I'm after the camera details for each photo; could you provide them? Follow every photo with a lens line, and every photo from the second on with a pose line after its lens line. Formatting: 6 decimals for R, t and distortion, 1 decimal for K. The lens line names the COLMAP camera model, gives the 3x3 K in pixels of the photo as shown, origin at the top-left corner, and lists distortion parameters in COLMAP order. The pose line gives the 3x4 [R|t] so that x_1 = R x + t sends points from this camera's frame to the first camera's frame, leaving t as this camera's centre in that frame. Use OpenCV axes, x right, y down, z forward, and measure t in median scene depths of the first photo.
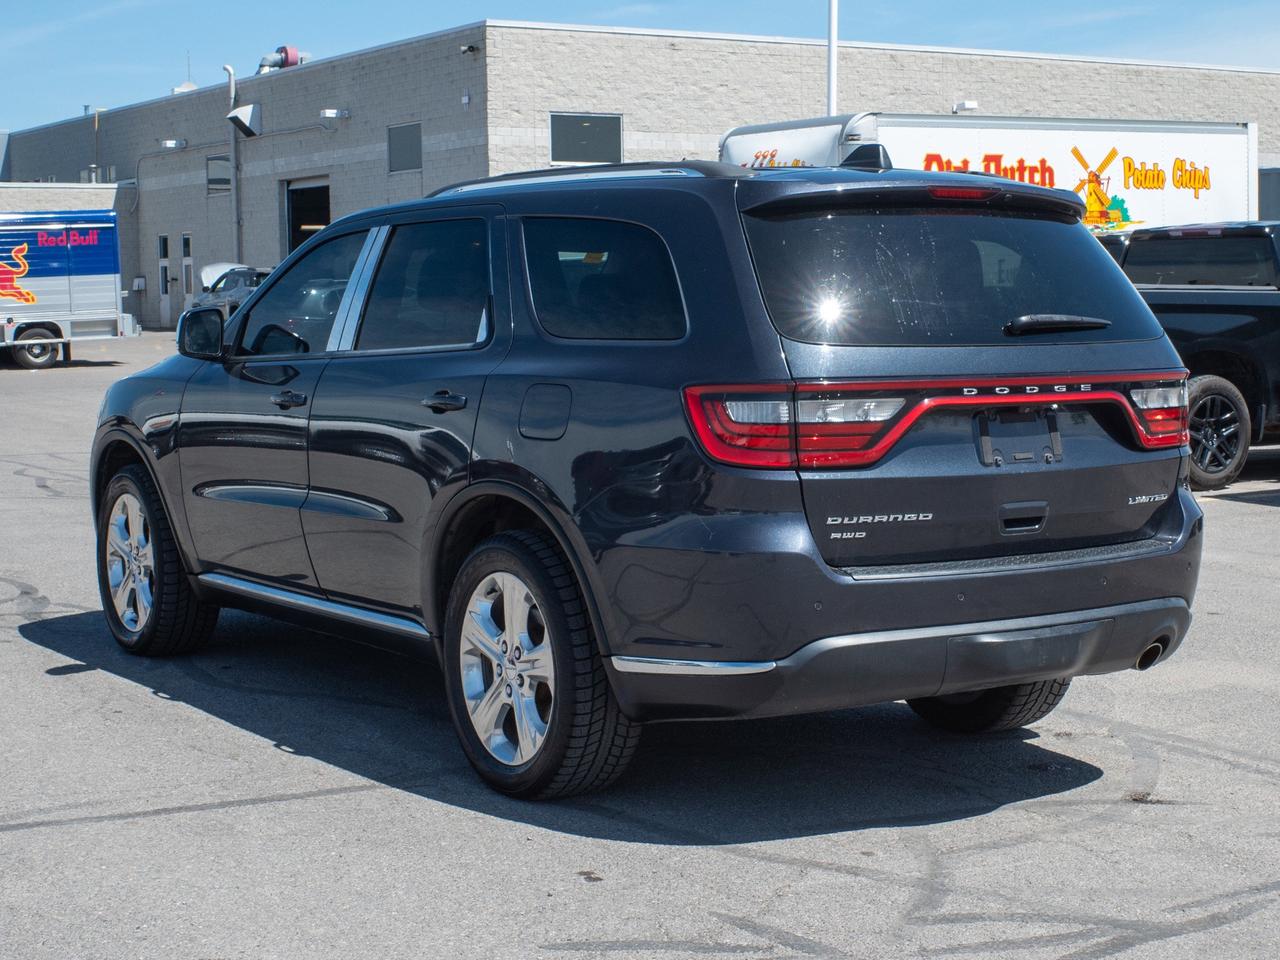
lens RADIAL K [[2325.6, 0, 640.0], [0, 2325.6, 480.0], [0, 0, 1]] dist [-0.018714, -0.246472]
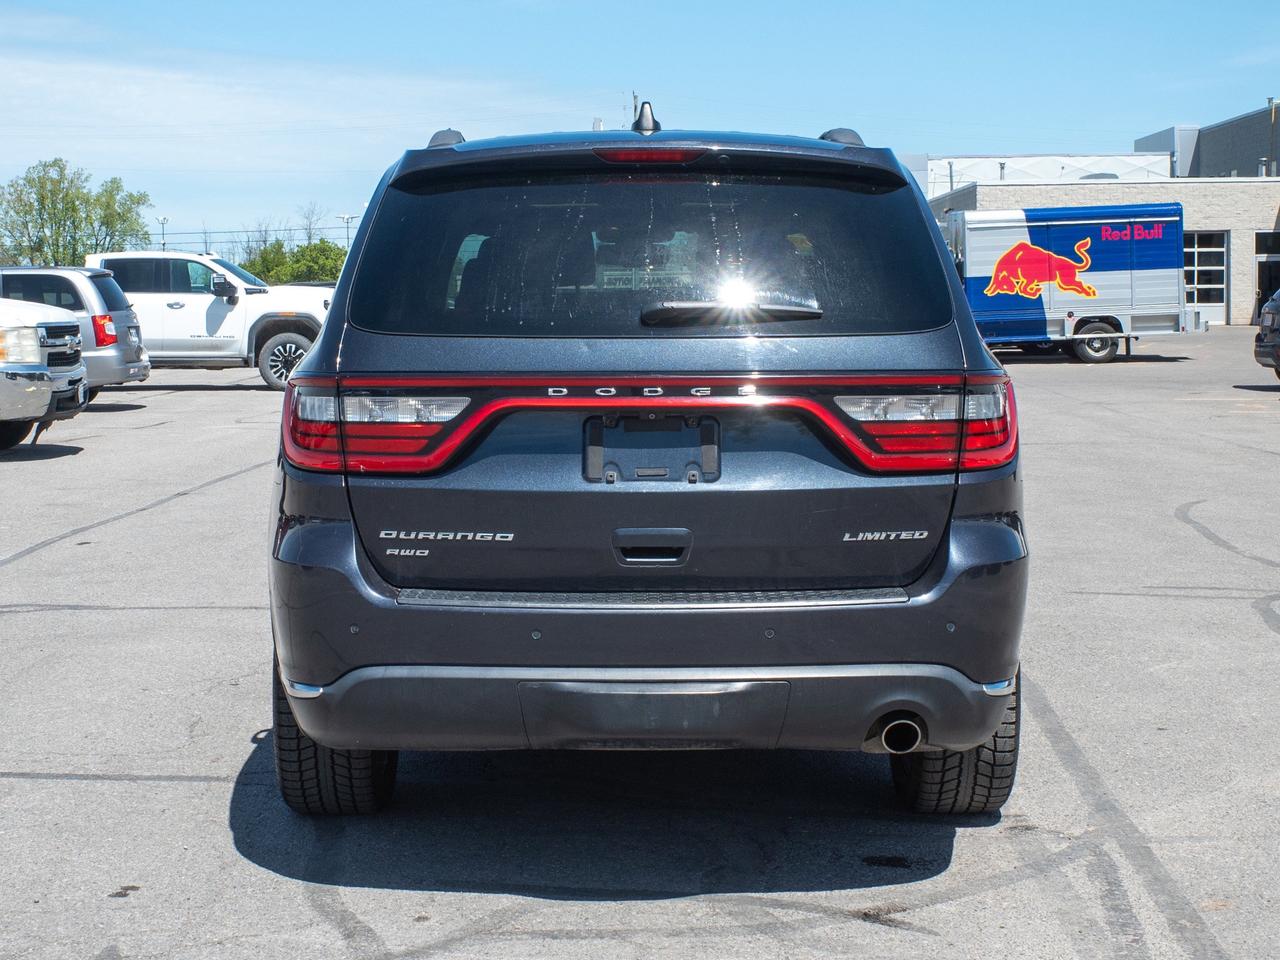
lens RADIAL K [[2278.2, 0, 640.0], [0, 2278.2, 480.0], [0, 0, 1]] dist [-0.068078, 0.019961]
pose [[0.799424, 0.046845, -0.598938, 0.638201], [-0.045148, 0.998821, 0.017860, -0.021543], [0.599068, 0.012763, 0.800596, 0.347869]]
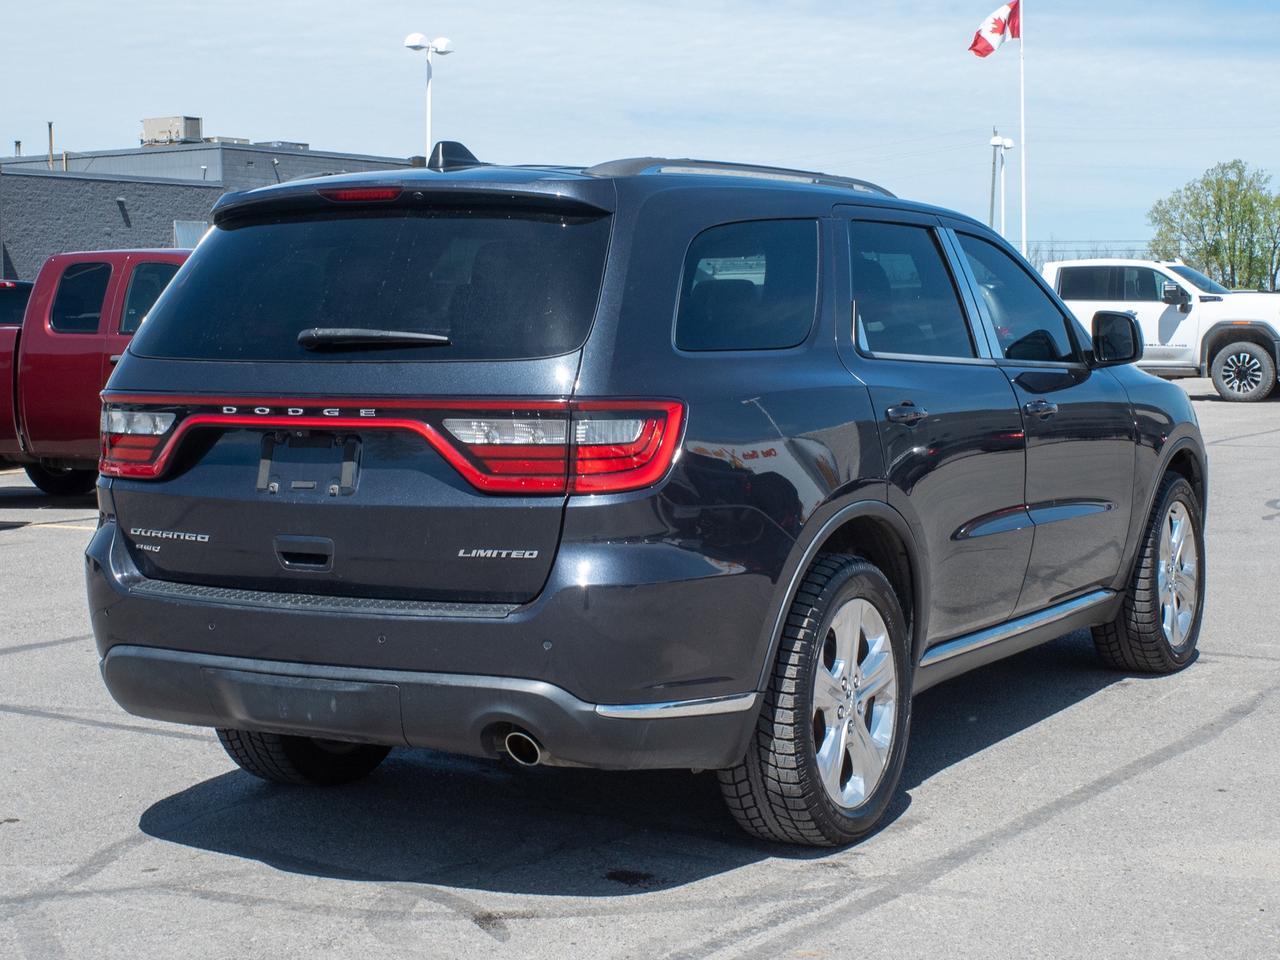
lens RADIAL K [[2325.6, 0, 640.0], [0, 2325.6, 480.0], [0, 0, 1]] dist [-0.018714, -0.246472]
pose [[0.402411, 0.065515, -0.913112, 1.030119], [-0.064689, 0.996978, 0.043024, -0.058883], [0.913171, 0.041755, 0.405433, 0.745831]]
